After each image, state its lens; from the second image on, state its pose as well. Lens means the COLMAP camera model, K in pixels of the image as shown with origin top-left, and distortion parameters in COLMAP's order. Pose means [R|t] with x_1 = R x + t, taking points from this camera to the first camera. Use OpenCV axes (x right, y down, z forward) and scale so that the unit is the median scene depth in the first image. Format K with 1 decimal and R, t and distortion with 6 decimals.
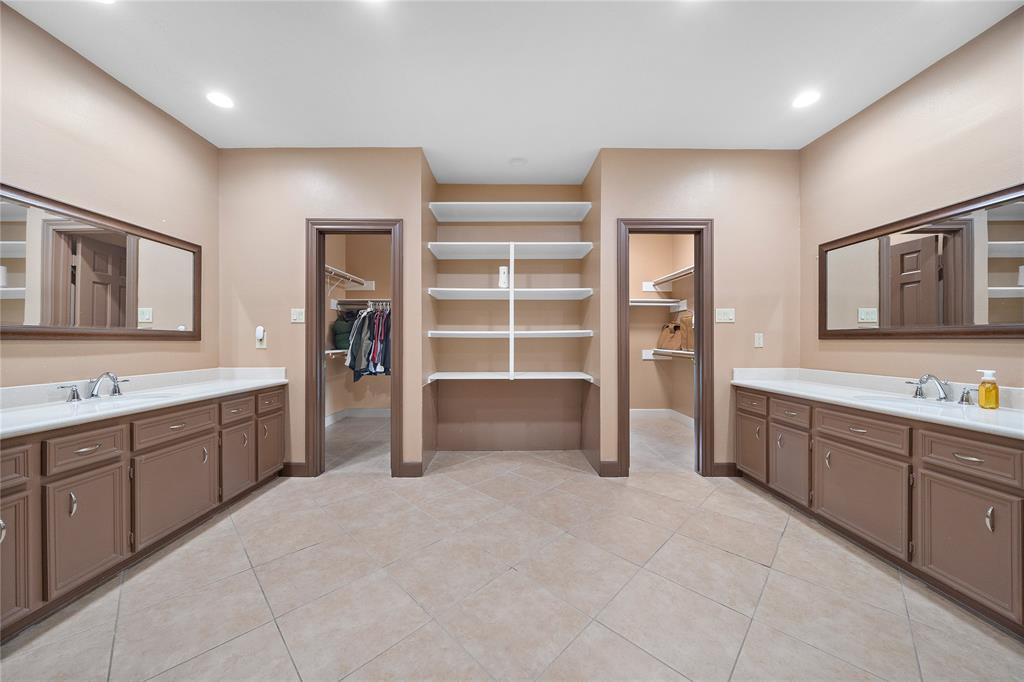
lens RADIAL K [[352.5, 0, 511.4], [0, 352.5, 341.7], [0, 0, 1]] dist [-0.005863, -0.000226]
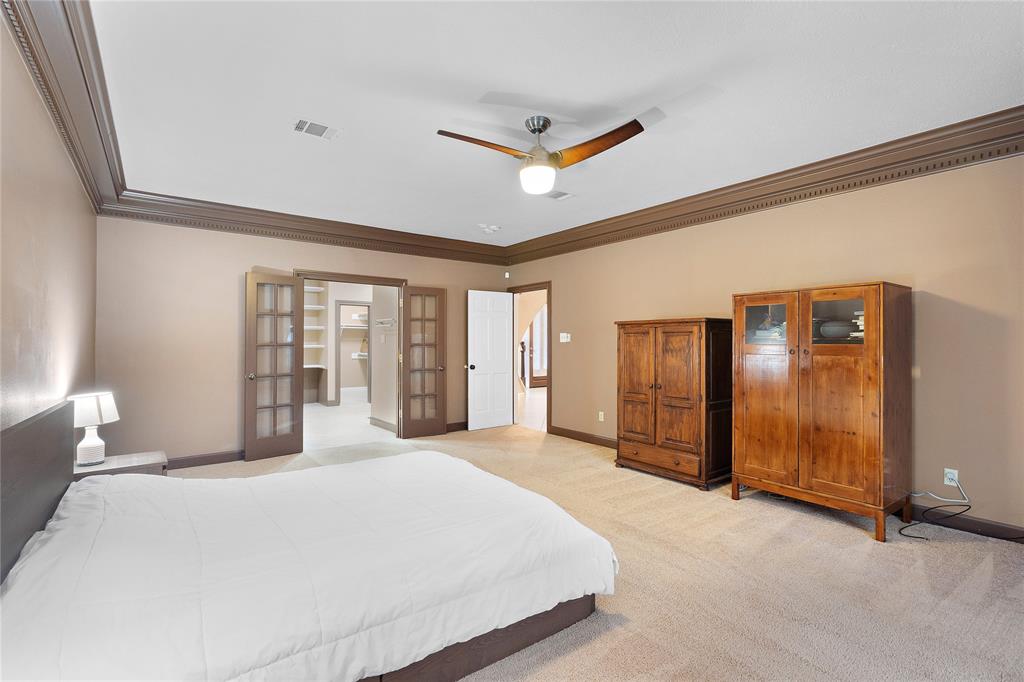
lens RADIAL K [[472.6, 0, 511.9], [0, 472.6, 341.9], [0, 0, 1]] dist [-0.000198, 0.000021]
pose [[0.807417, 0.002397, 0.589976, -0.449974], [-0.003692, 0.999993, 0.000990, -0.047158], [-0.589970, -0.002977, 0.807420, -1.660260]]
